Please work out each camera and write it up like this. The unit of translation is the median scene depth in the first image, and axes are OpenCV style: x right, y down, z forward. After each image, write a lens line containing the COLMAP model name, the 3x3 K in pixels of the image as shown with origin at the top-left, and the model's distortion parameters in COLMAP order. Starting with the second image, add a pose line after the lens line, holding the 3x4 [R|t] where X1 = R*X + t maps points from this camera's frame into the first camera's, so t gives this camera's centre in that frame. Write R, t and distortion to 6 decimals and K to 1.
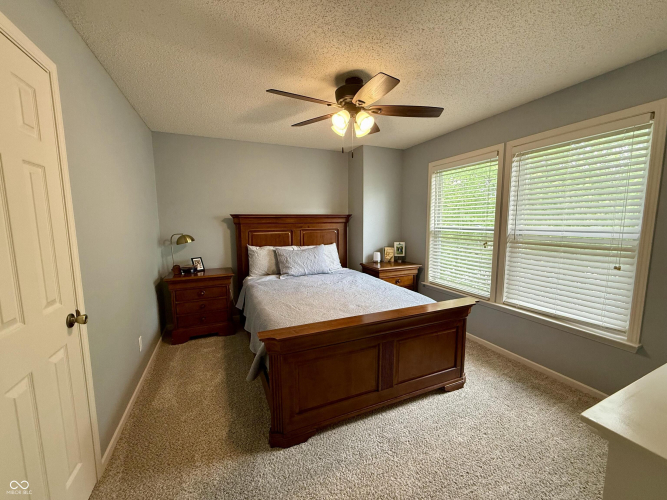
lens RADIAL K [[269.3, 0, 333.4], [0, 269.3, 251.4], [0, 0, 1]] dist [0.024787, 0.000410]
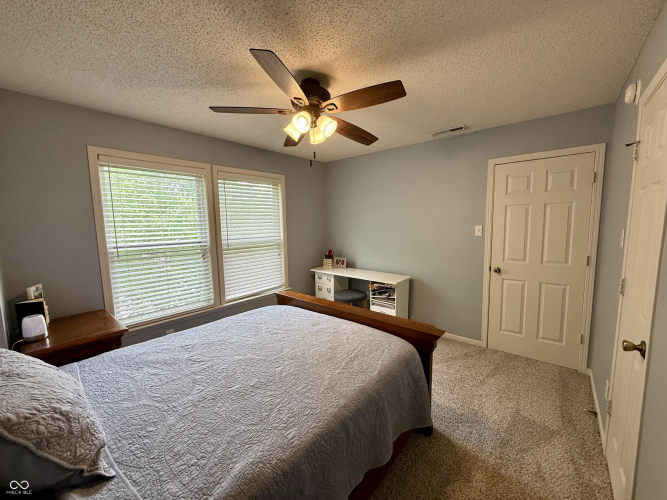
lens RADIAL K [[269.3, 0, 330.4], [0, 269.3, 250.6], [0, 0, 1]] dist [0.024787, 0.000410]
pose [[-0.432662, -0.083746, 0.897658, -0.637649], [0.125480, 0.980392, 0.151945, -0.158871], [-0.892781, 0.178379, -0.413669, 1.101503]]
